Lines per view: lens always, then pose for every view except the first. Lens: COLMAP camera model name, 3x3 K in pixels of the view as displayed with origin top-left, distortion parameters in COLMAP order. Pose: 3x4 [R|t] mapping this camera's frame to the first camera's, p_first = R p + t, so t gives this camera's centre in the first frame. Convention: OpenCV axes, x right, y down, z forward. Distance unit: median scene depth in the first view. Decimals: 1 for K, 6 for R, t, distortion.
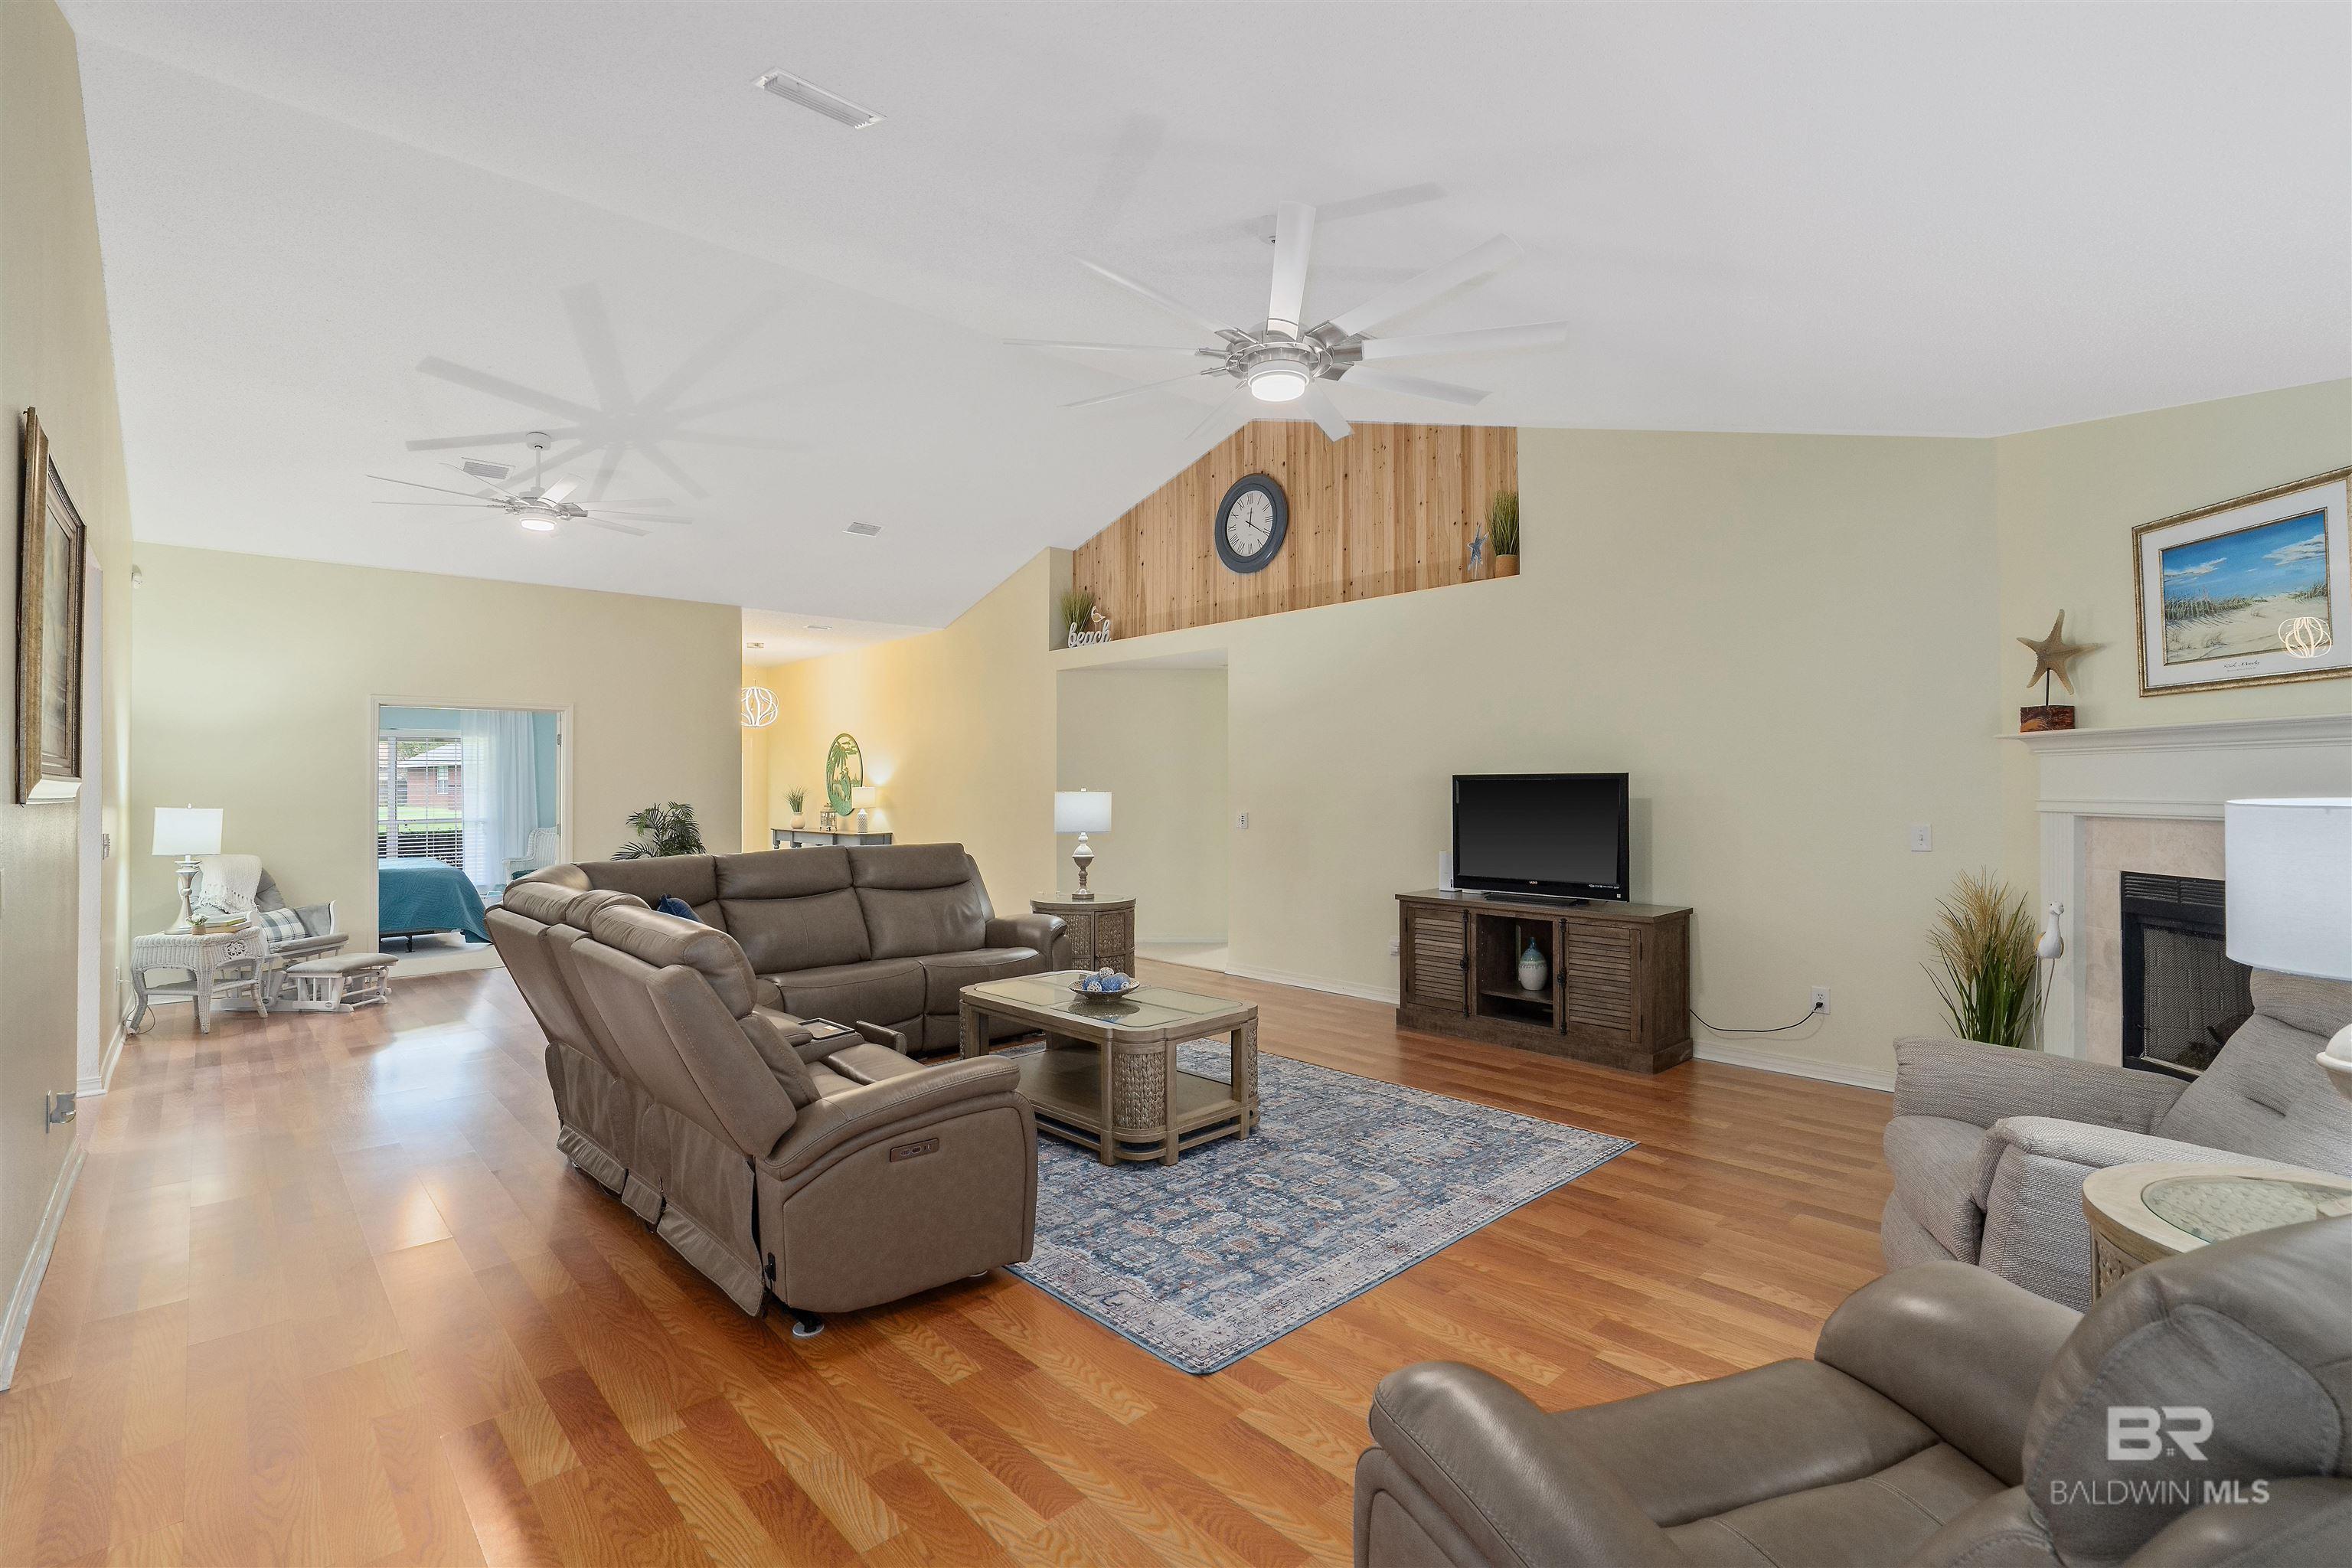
lens RADIAL K [[1065.6, 0, 1176.0], [0, 1065.6, 789.0], [0, 0, 1]] dist [-0.003109, 0.000737]
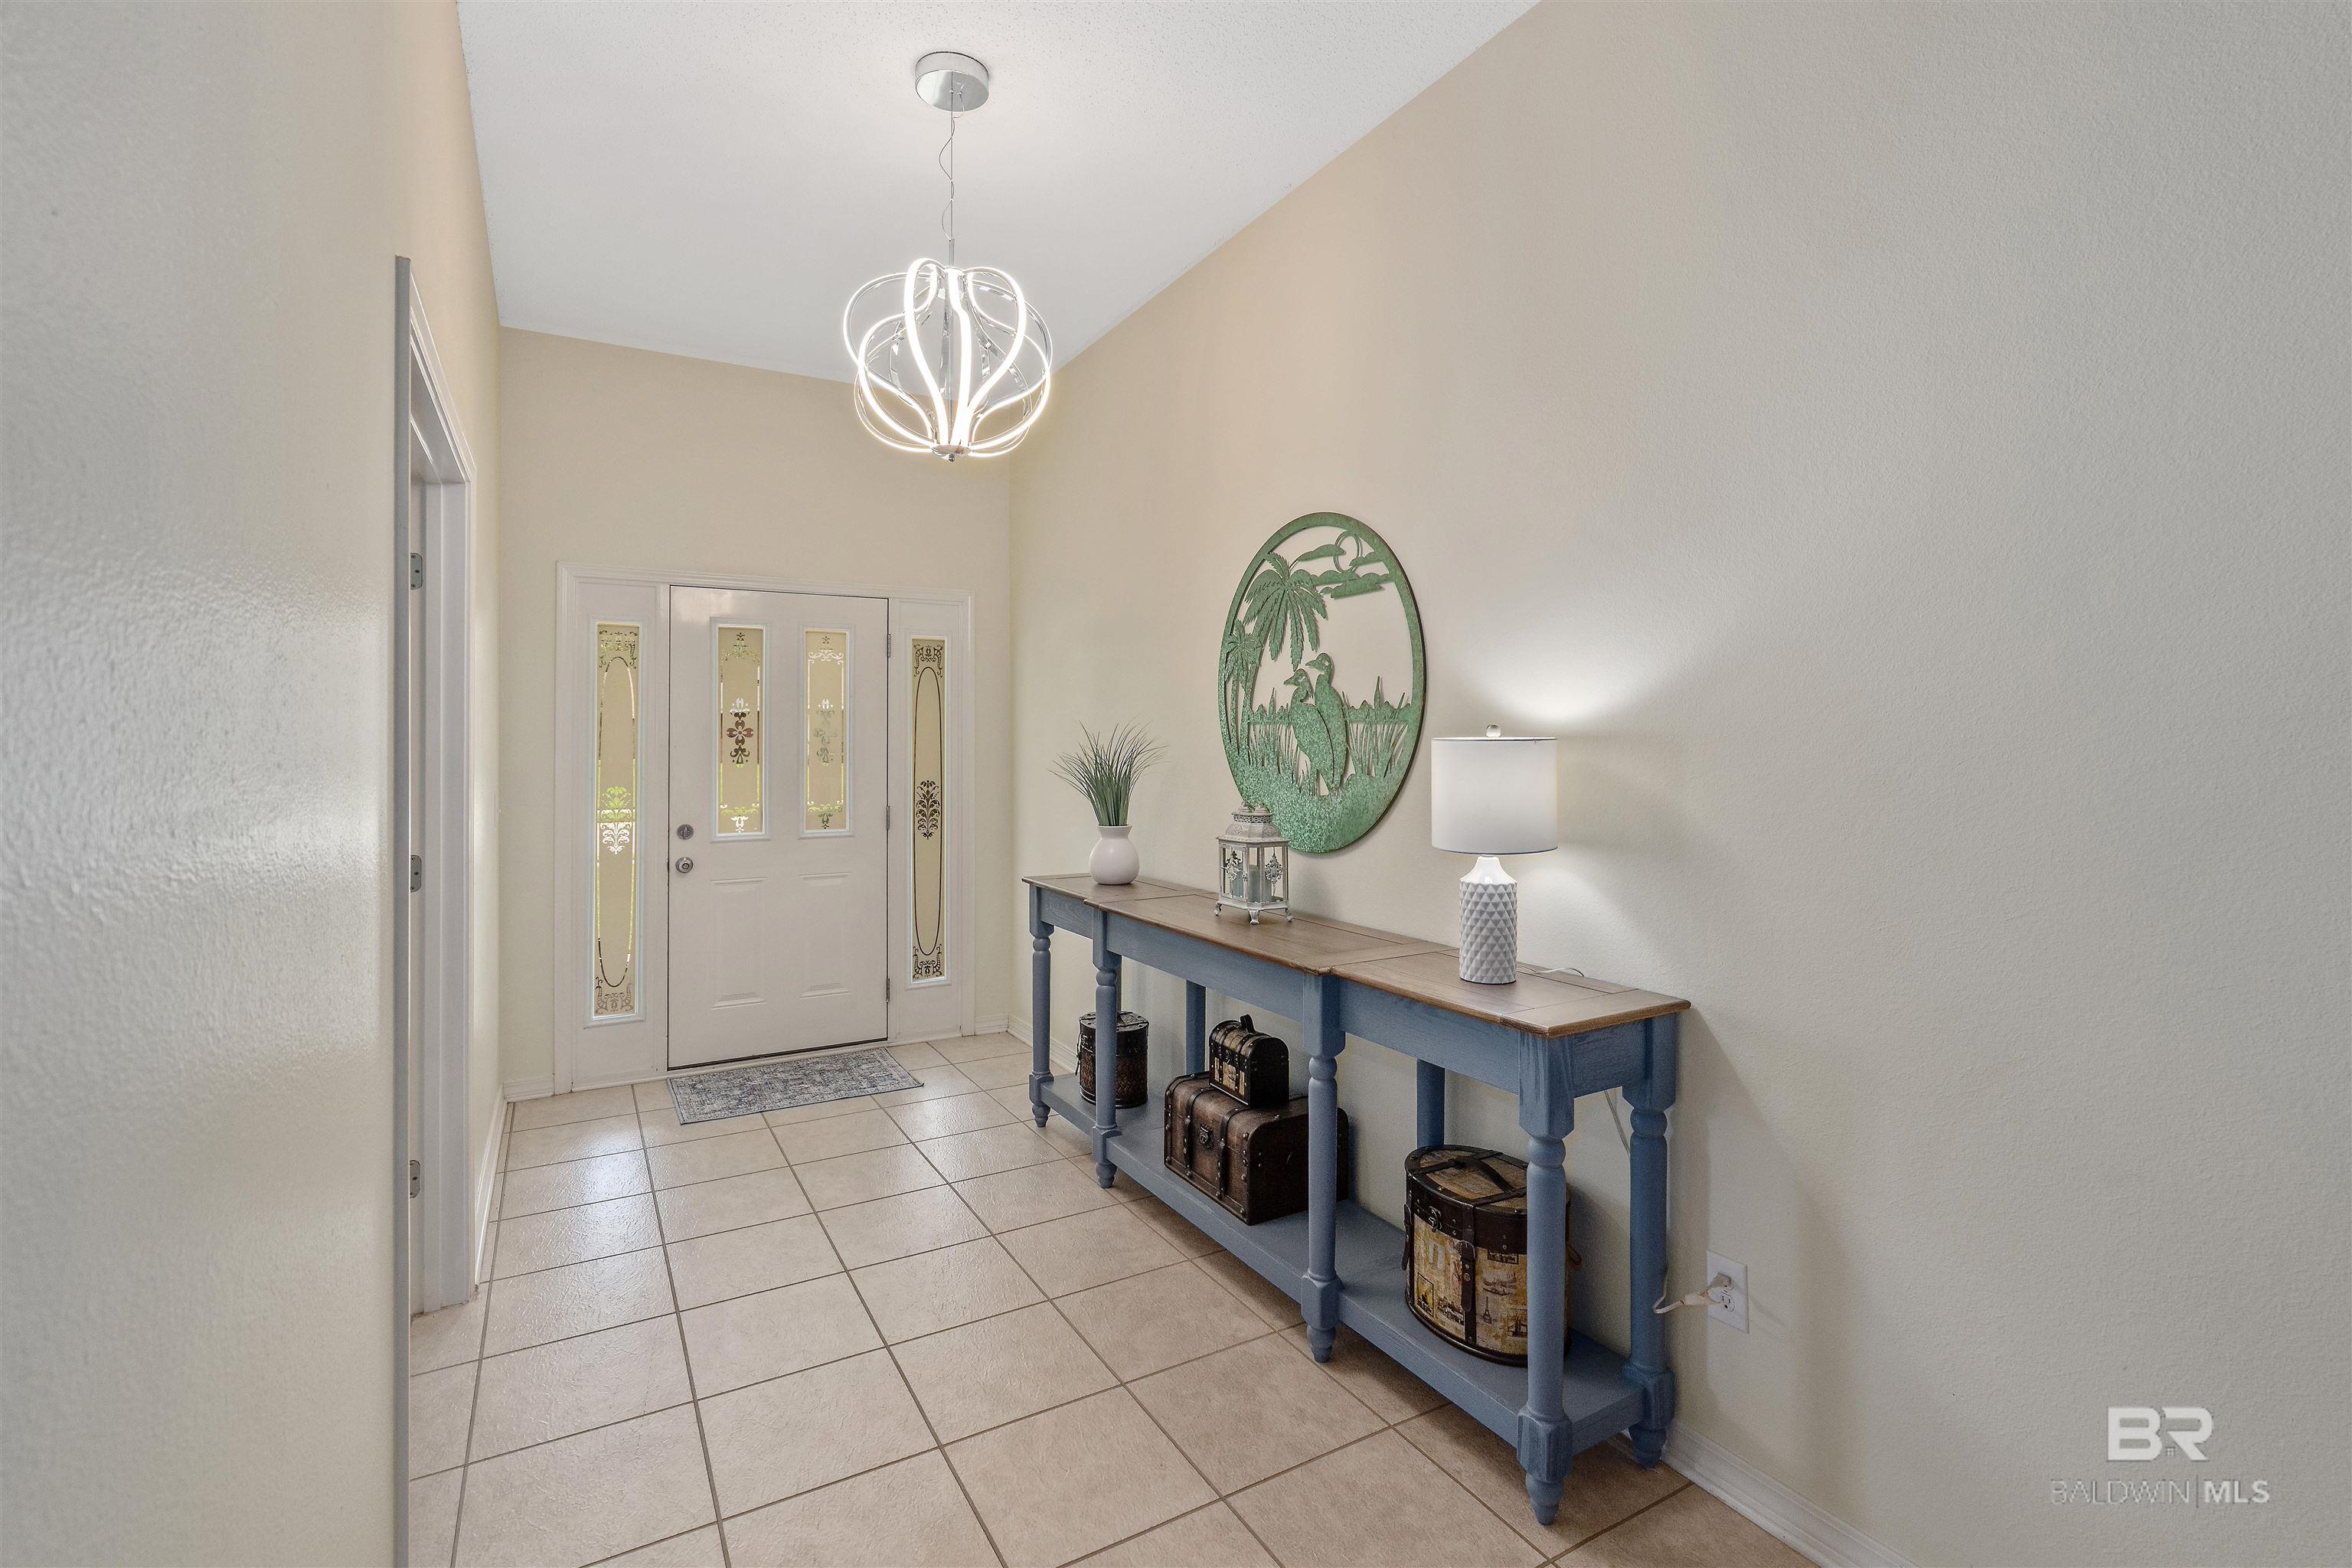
lens RADIAL K [[1065.6, 0, 1178.2], [0, 1065.6, 759.4], [0, 0, 1]] dist [-0.003109, 0.000737]
pose [[0.975865, 0.006647, -0.218275, -0.879410], [-0.004036, 0.999915, 0.012404, 0.002614], [0.218338, -0.011223, 0.975809, 2.314983]]
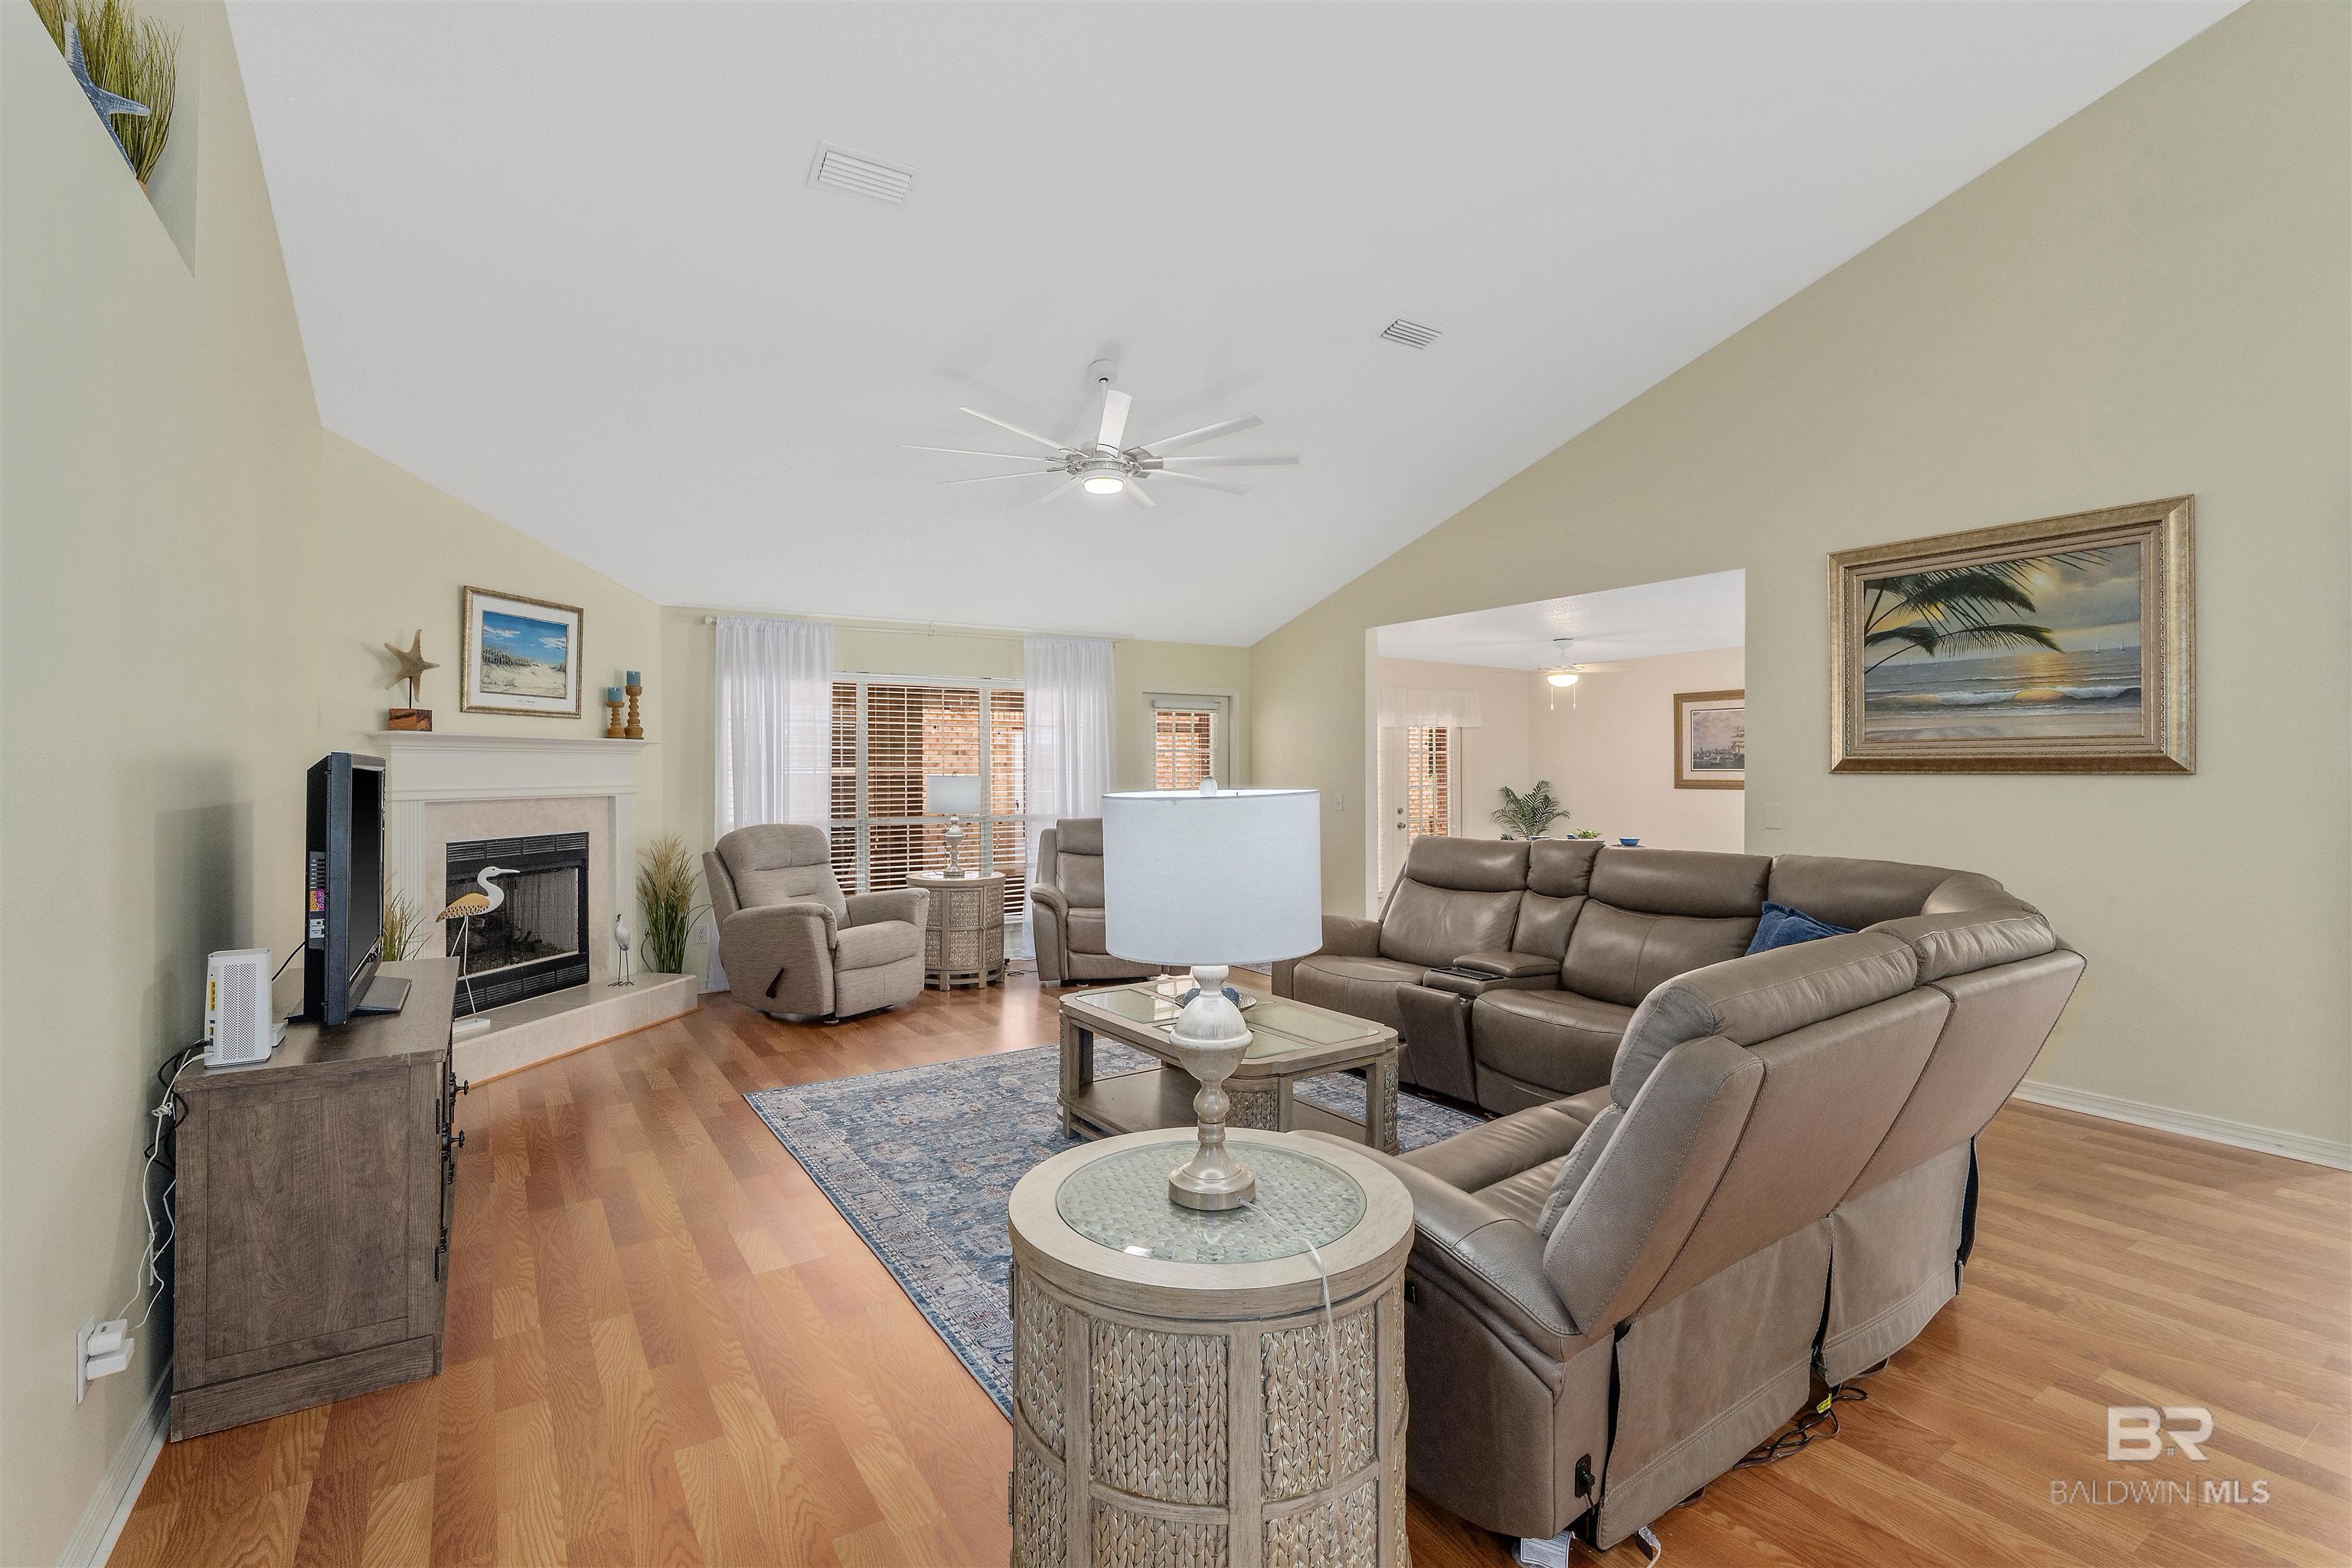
lens RADIAL K [[1065.6, 0, 1181.9], [0, 1065.6, 763.8], [0, 0, 1]] dist [-0.003109, 0.000737]
pose [[-0.986739, 0.010675, 0.161962, -0.201985], [0.010427, 0.999943, -0.002378, -0.006694], [-0.161978, -0.000658, -0.986794, 2.031528]]
